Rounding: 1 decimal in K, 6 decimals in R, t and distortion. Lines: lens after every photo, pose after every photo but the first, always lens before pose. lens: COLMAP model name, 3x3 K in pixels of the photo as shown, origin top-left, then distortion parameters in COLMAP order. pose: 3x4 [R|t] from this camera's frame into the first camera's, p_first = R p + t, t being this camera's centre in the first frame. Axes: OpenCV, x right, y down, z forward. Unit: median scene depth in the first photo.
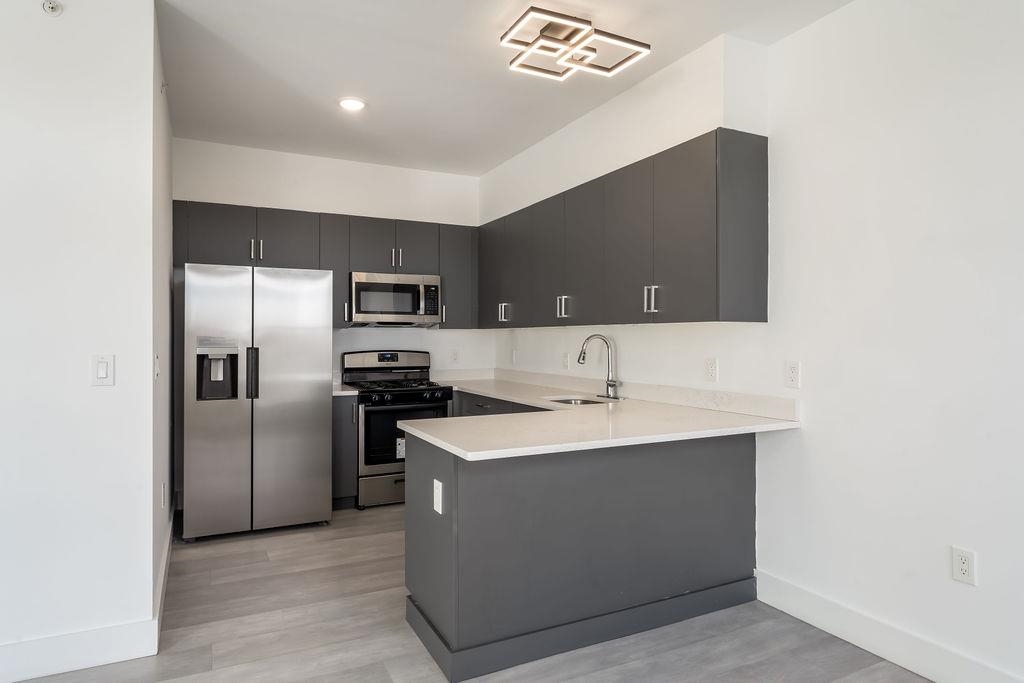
lens RADIAL K [[609.0, 0, 512.5], [0, 609.0, 336.0], [0, 0, 1]] dist [0.000836, -0.000042]
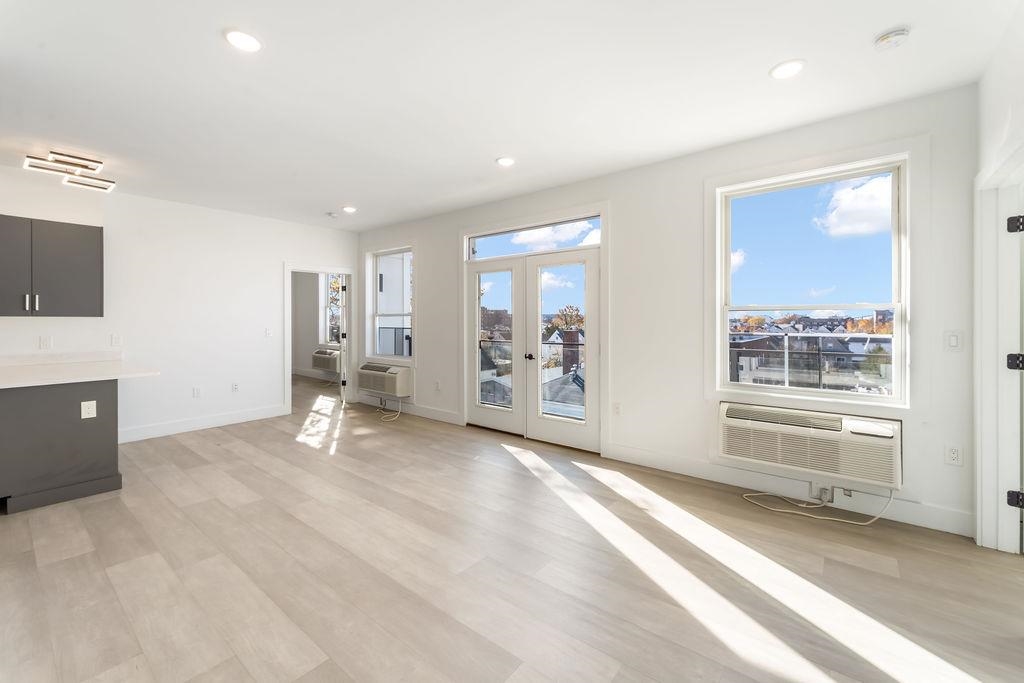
lens RADIAL K [[416.8, 0, 511.0], [0, 416.8, 321.6], [0, 0, 1]] dist [0.002260, 0.000006]
pose [[-0.417975, -0.001847, 0.908456, -1.489458], [-0.001690, 0.999998, 0.001256, -0.010769], [-0.908457, -0.001010, -0.417978, 0.282773]]
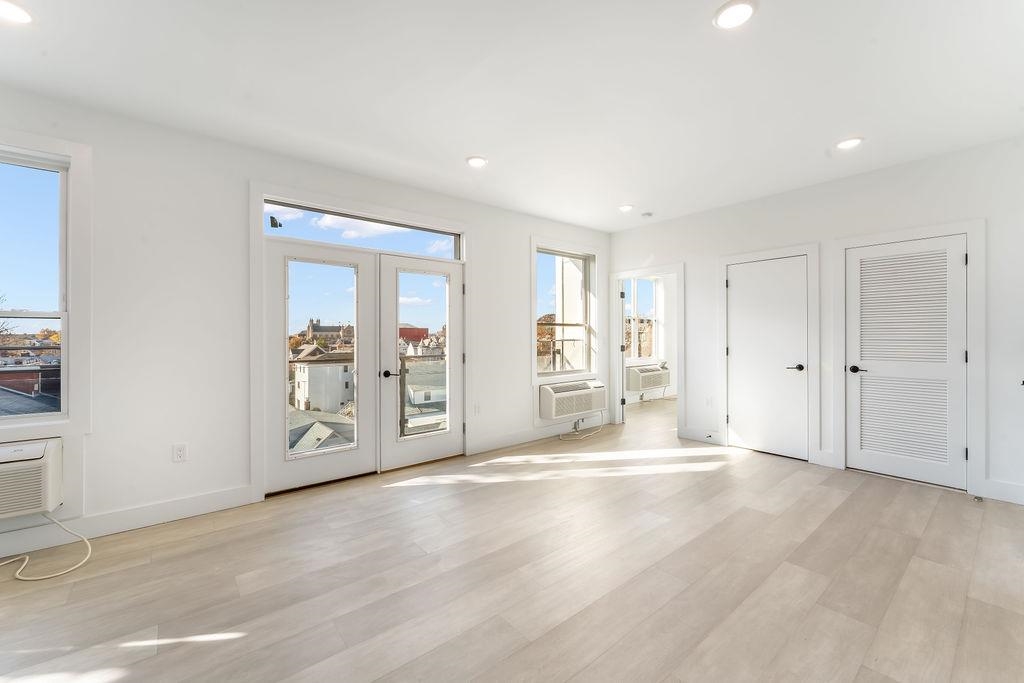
lens RADIAL K [[413.2, 0, 509.3], [0, 413.2, 336.7], [0, 0, 1]] dist [0.001412, -0.000206]
pose [[-0.975743, 0.002738, -0.218902, -0.242041], [0.002793, 0.999996, 0.000058, 0.004584], [0.218901, -0.000555, -0.975747, 0.906023]]
